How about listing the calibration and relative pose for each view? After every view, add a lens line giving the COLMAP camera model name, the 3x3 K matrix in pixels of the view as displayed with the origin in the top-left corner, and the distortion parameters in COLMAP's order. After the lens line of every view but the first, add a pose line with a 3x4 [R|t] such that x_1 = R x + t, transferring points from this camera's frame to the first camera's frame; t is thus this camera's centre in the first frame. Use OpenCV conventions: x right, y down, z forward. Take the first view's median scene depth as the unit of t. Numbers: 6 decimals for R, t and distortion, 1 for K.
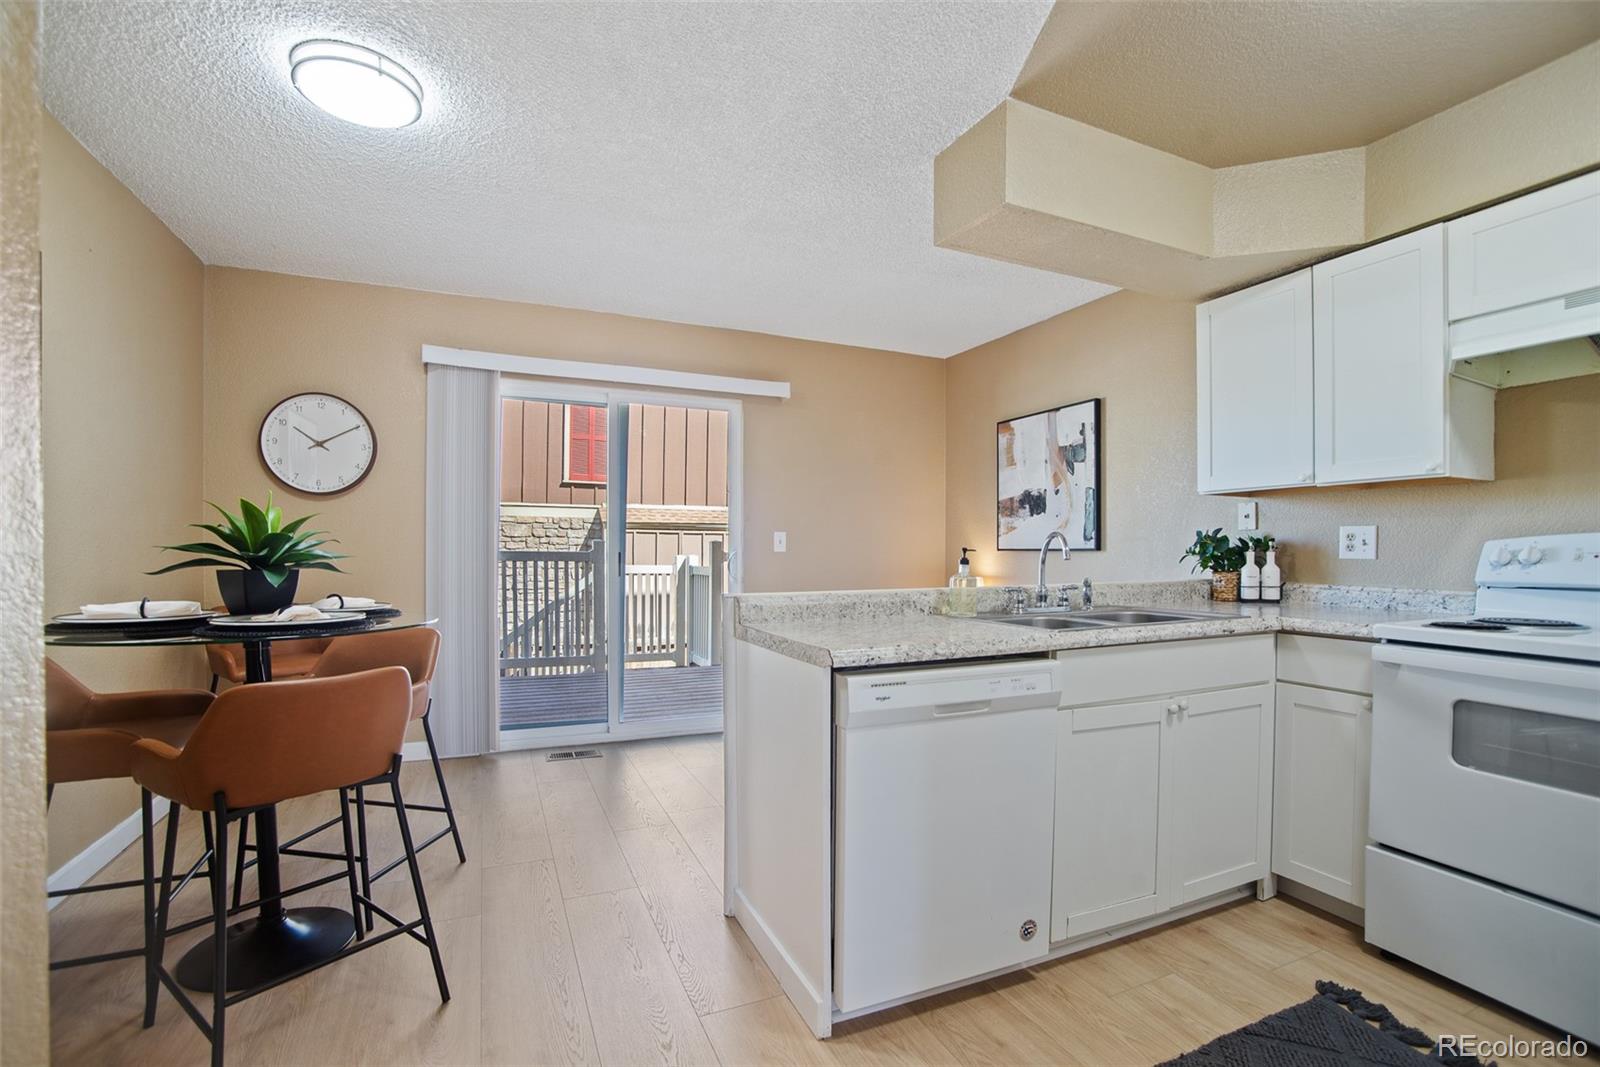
lens RADIAL K [[702.0, 0, 796.9], [0, 702.0, 566.0], [0, 0, 1]] dist [-0.065407, 0.022748]
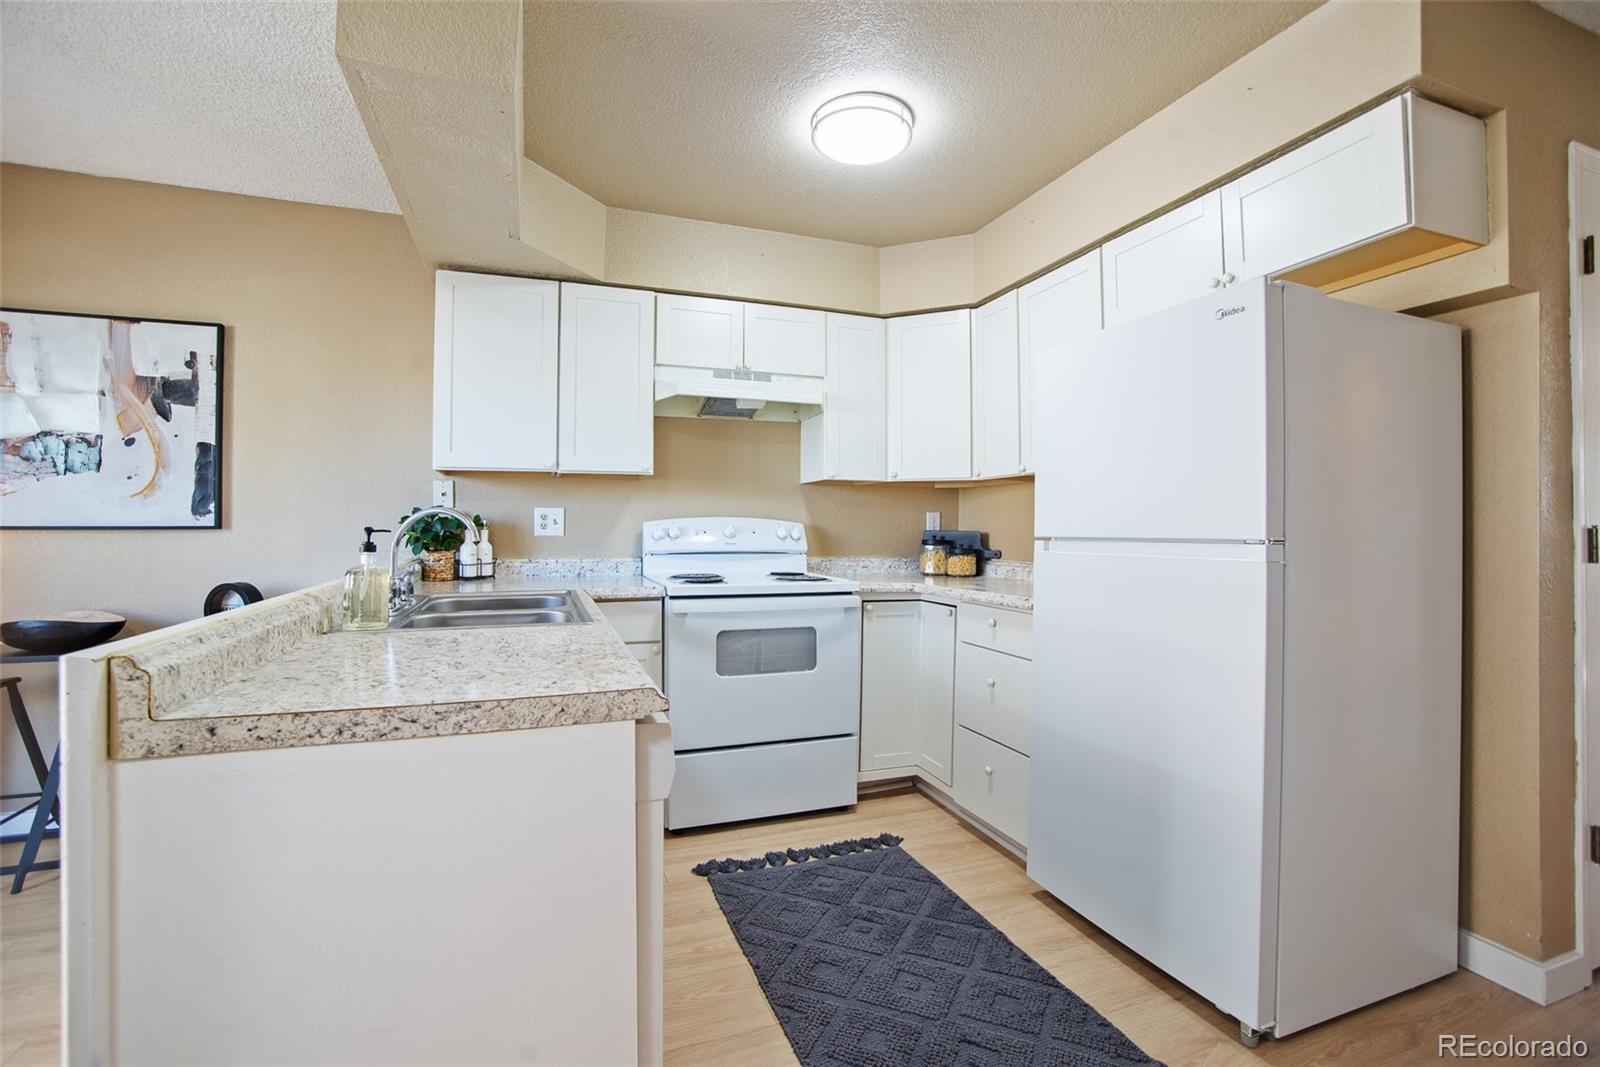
lens RADIAL K [[702.0, 0, 785.8], [0, 702.0, 527.1], [0, 0, 1]] dist [-0.065407, 0.022748]
pose [[0.066637, -0.000162, 0.997777, -0.327589], [0.022160, 0.999754, -0.001318, -0.013324], [-0.997531, 0.022199, 0.066625, 0.465729]]
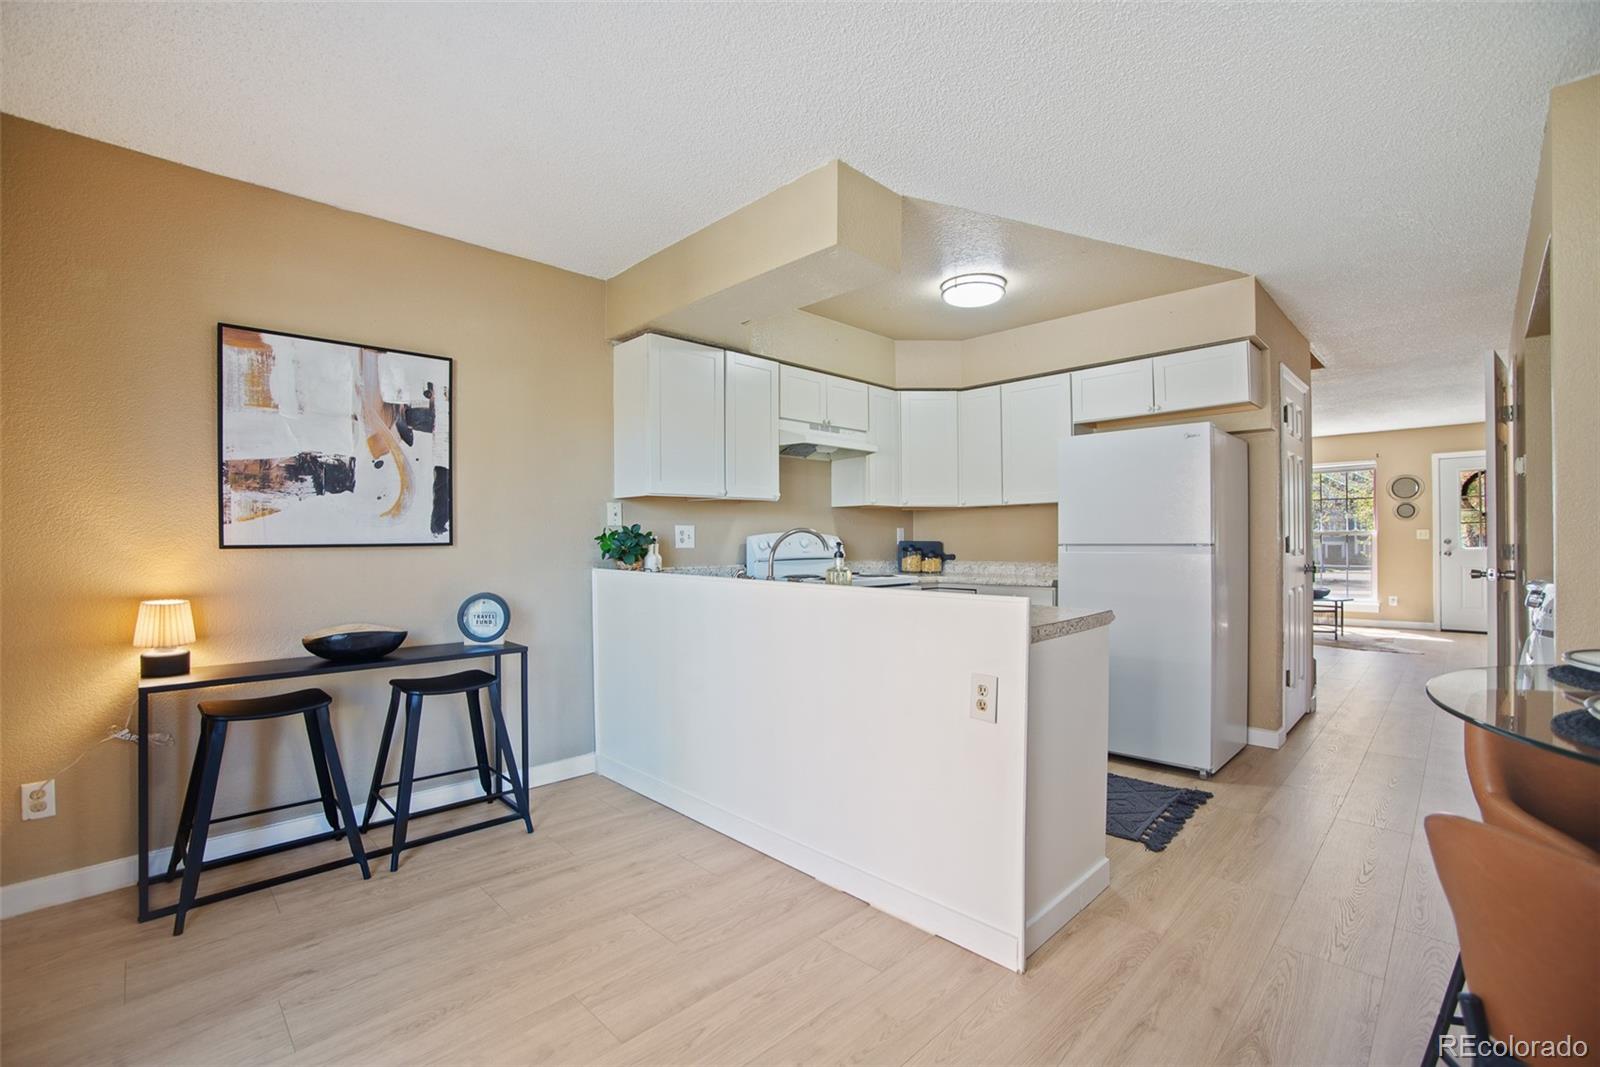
lens RADIAL K [[702.0, 0, 792.5], [0, 702.0, 541.6], [0, 0, 1]] dist [-0.065407, 0.022748]
pose [[-0.354869, -0.004958, 0.934903, -0.612837], [0.028020, 0.999480, 0.015936, -0.038012], [-0.934496, 0.031851, -0.354546, 1.211399]]
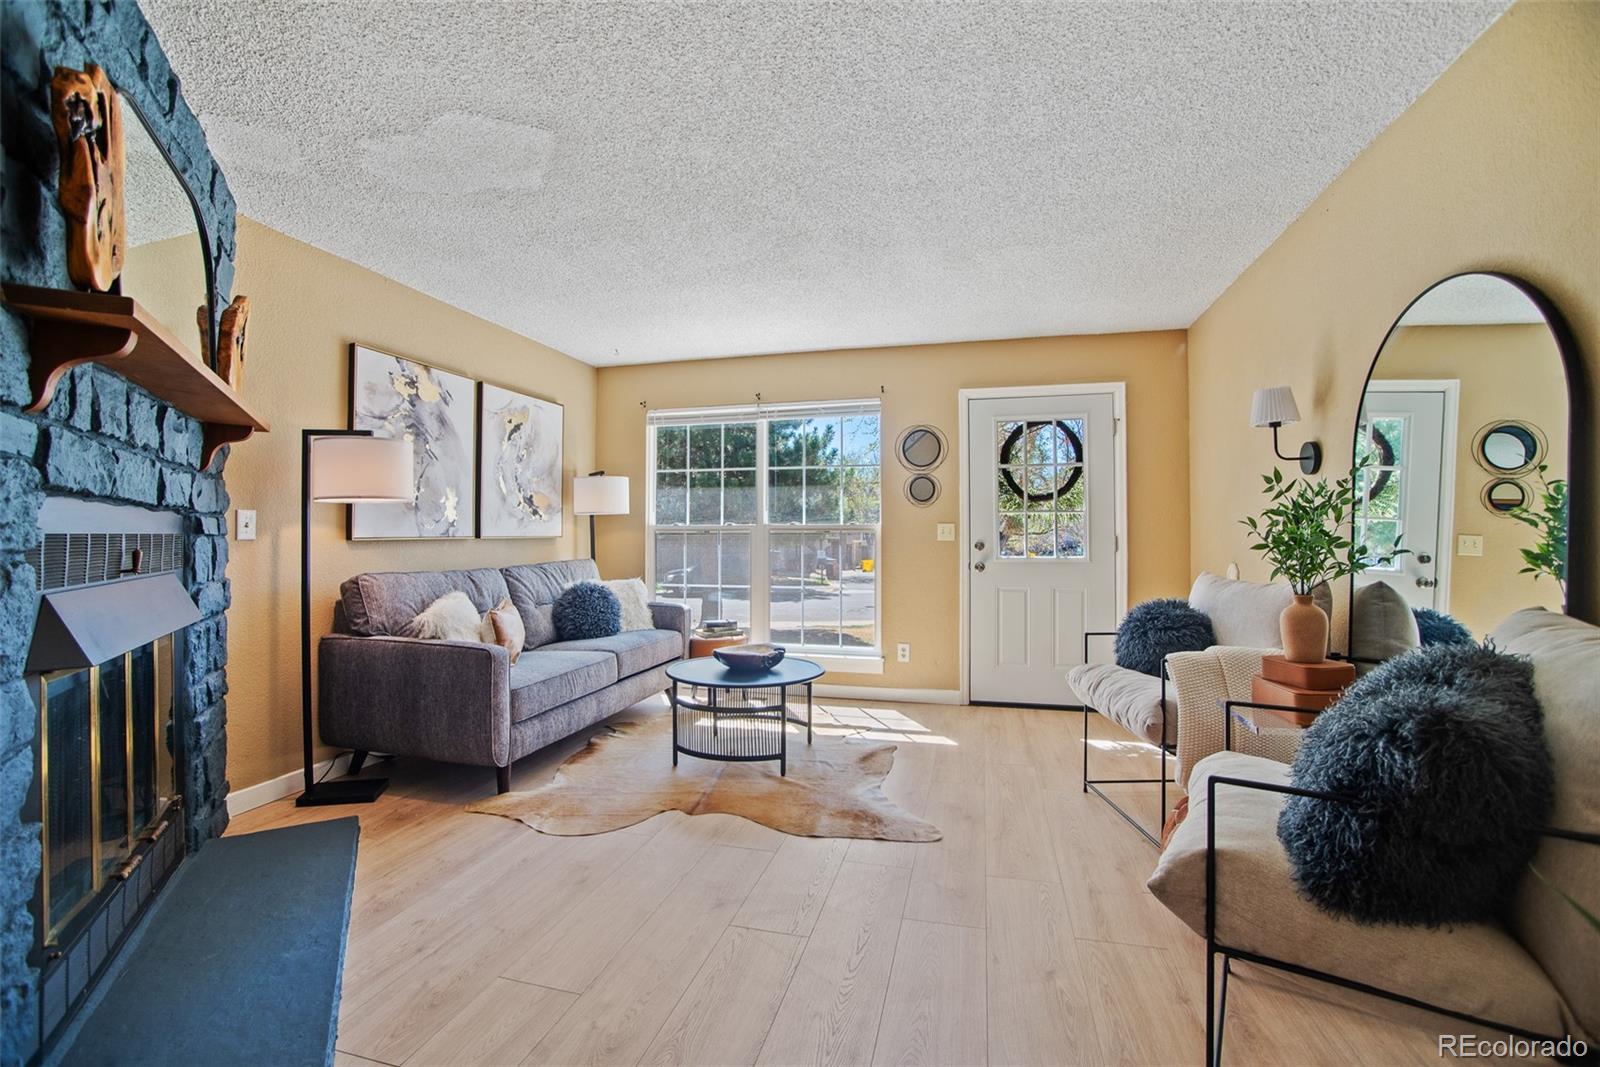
lens RADIAL K [[702.0, 0, 767.5], [0, 702.0, 529.9], [0, 0, 1]] dist [-0.065407, 0.022748]
pose [[-0.755312, -0.001590, 0.655363, 0.409498], [0.008640, 0.999886, 0.012383, 0.026333], [-0.655308, 0.015015, -0.755212, -0.906078]]
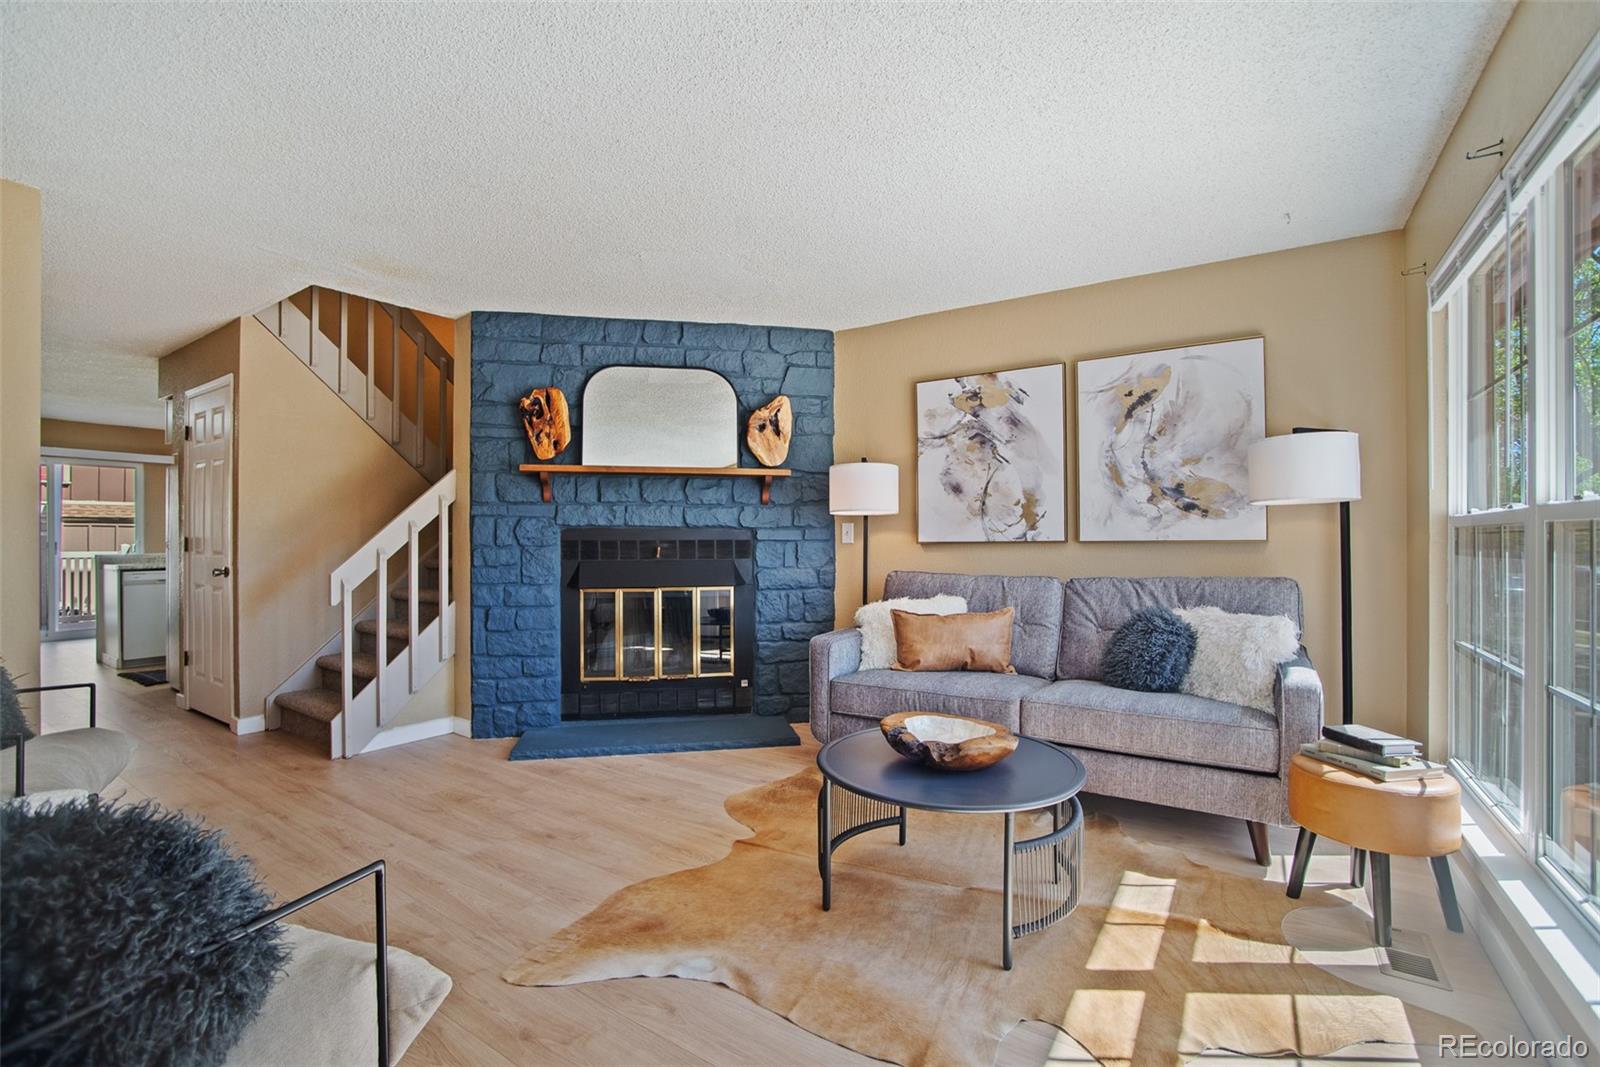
lens RADIAL K [[702.0, 0, 790.9], [0, 702.0, 537.7], [0, 0, 1]] dist [-0.065407, 0.022748]
pose [[0.844064, -0.009148, 0.536165, 0.697637], [0.020974, 0.999653, -0.015962, 0.055864], [-0.535832, 0.024718, 0.843963, -2.347072]]
